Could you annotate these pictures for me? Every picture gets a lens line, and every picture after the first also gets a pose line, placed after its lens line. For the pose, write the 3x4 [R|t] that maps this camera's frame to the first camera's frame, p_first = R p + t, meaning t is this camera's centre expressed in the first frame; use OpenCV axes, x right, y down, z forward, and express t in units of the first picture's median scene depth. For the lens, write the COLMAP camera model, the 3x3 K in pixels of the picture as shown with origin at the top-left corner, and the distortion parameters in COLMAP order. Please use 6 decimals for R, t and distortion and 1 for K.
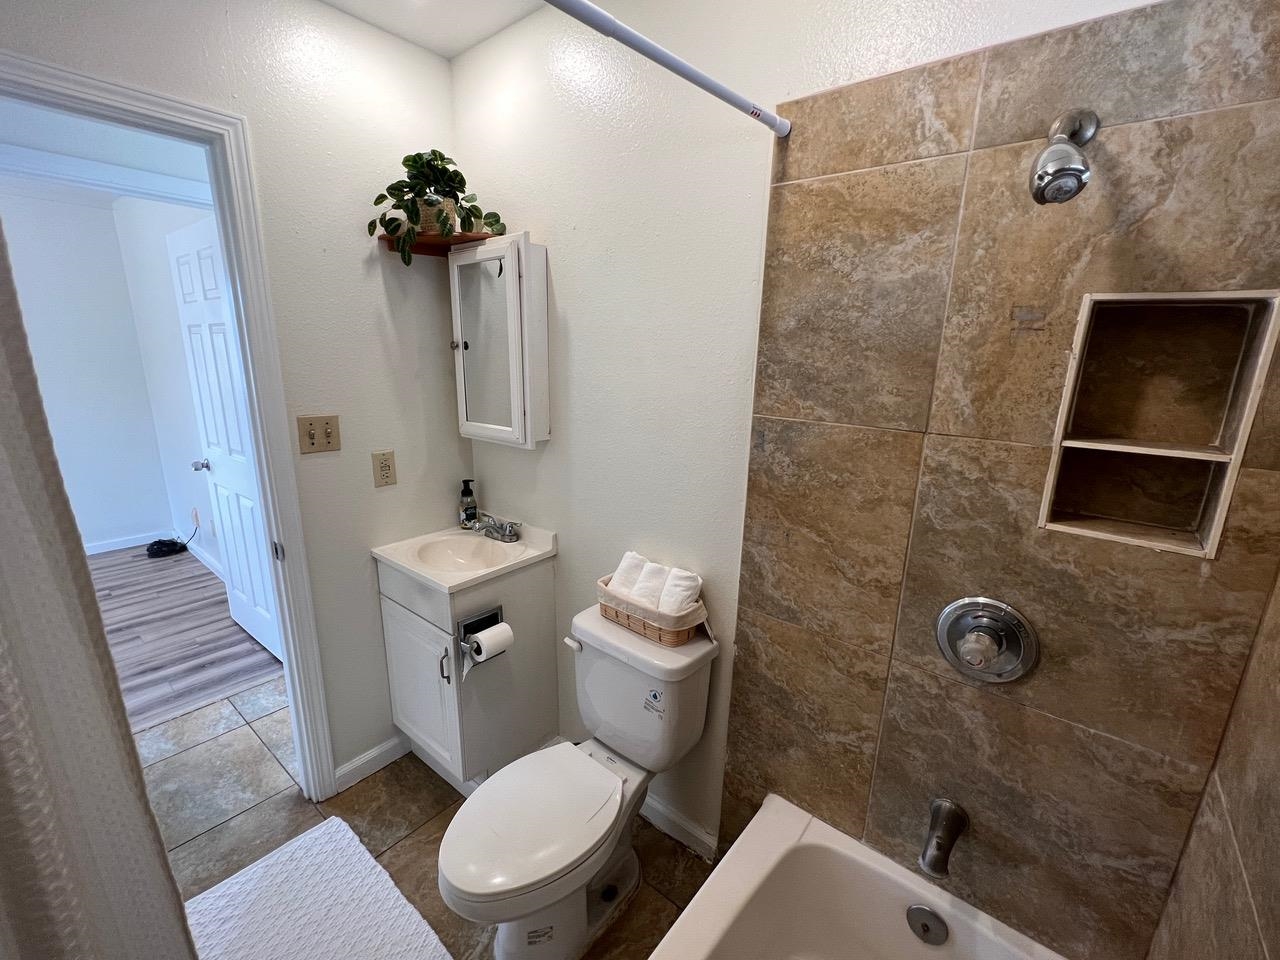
lens RADIAL K [[544.9, 0, 639.4], [0, 544.9, 483.0], [0, 0, 1]] dist [-0.001686, 0.000498]
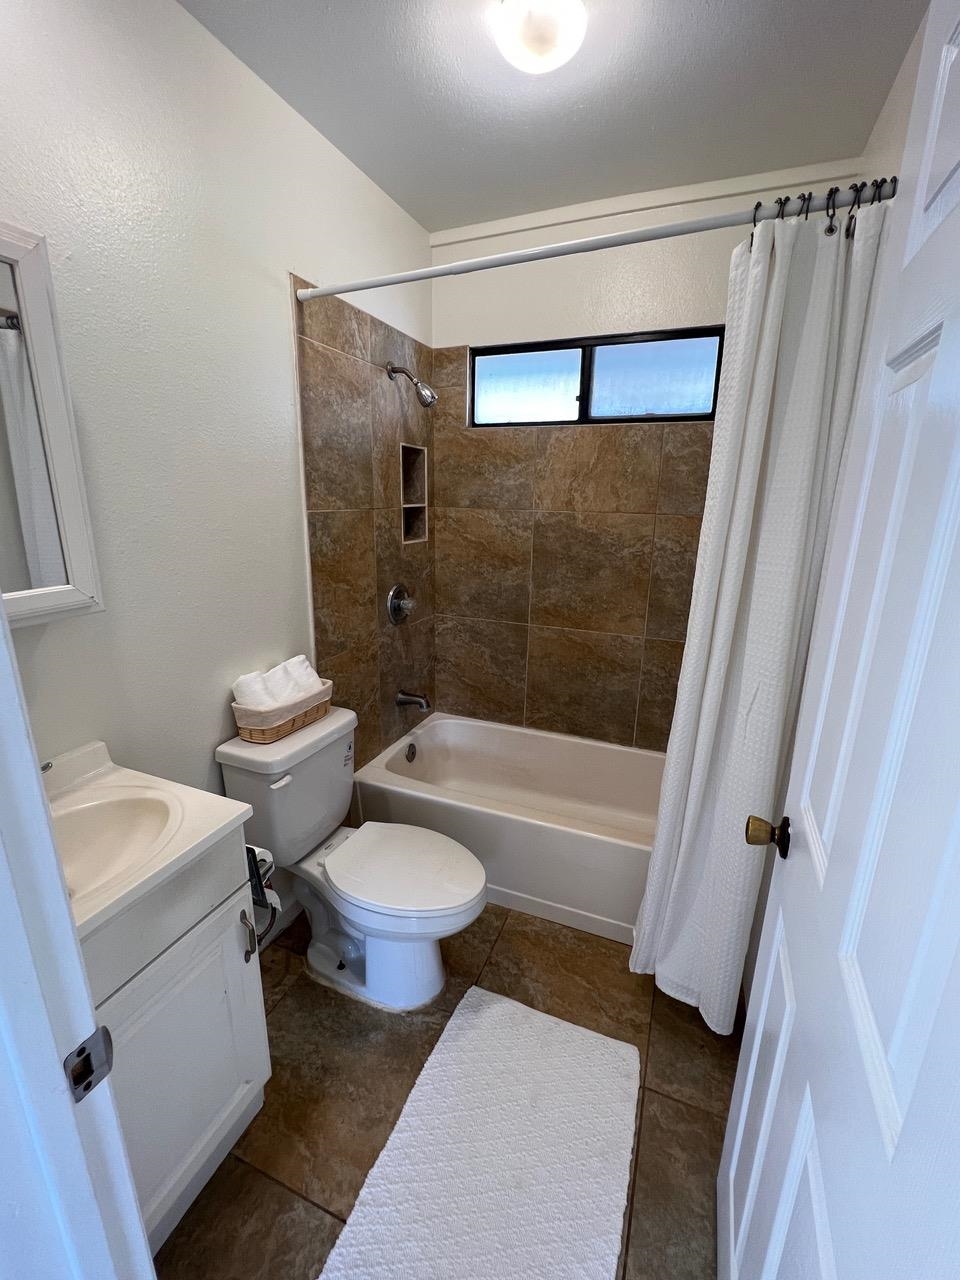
lens RADIAL K [[544.9, 0, 480.2], [0, 544.9, 639.2], [0, 0, 1]] dist [-0.001686, 0.000498]
pose [[-0.289667, -0.276601, 0.916289, -1.385110], [0.207316, 0.916473, 0.342195, -0.238169], [-0.934405, 0.289084, -0.208128, 1.131675]]
